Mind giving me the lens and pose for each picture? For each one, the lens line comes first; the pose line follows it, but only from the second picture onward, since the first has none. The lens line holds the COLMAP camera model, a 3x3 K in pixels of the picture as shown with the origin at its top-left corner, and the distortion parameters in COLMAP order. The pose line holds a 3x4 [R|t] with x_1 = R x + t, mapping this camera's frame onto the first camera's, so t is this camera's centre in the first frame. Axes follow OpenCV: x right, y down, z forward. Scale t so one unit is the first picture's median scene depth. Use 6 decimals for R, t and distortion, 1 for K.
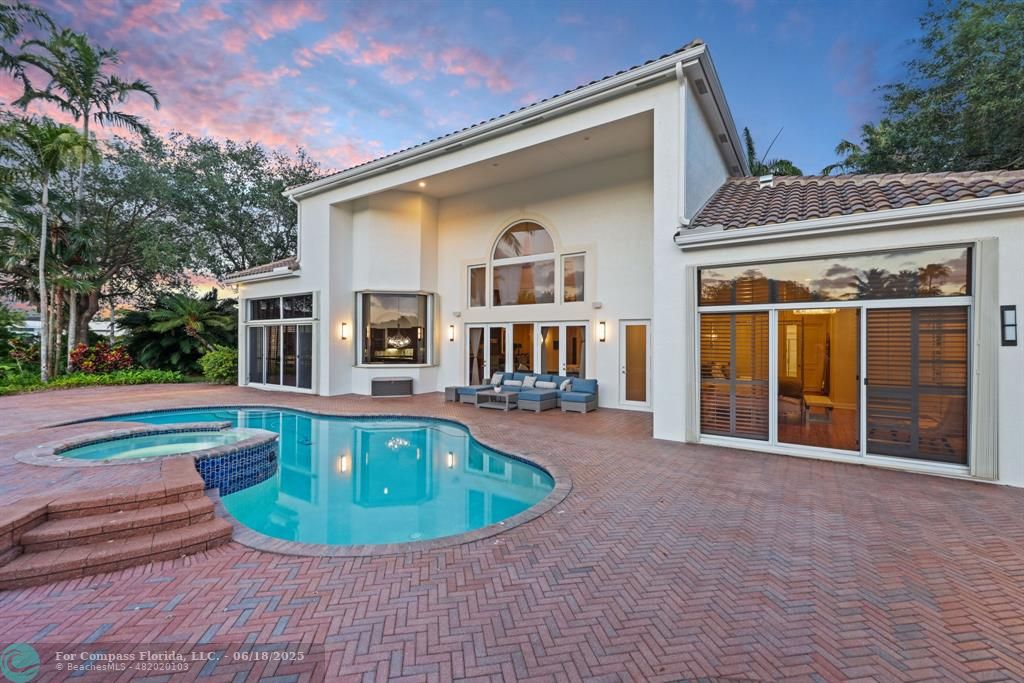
lens RADIAL K [[504.0, 0, 512.0], [0, 504.0, 341.5], [0, 0, 1]] dist [0.001679, -0.000079]
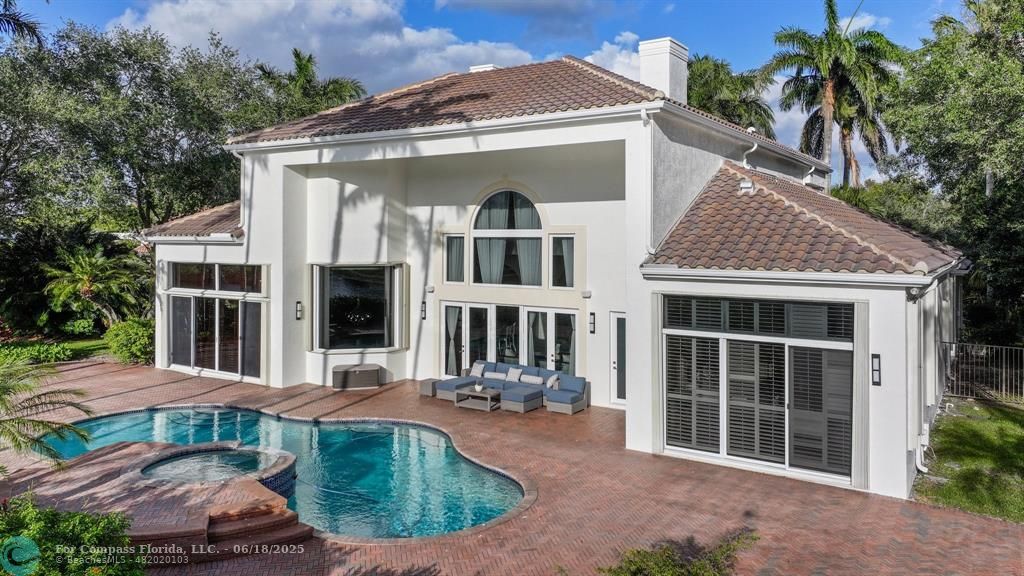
lens RADIAL K [[683.9, 0, 512.0], [0, 683.9, 288.0], [0, 0, 1]] dist [-0.000130, 0.000625]
pose [[0.999759, -0.001632, 0.021909, 0.004435], [0.001714, 0.999992, -0.003701, -0.068452], [-0.021902, 0.003738, 0.999753, -0.211348]]
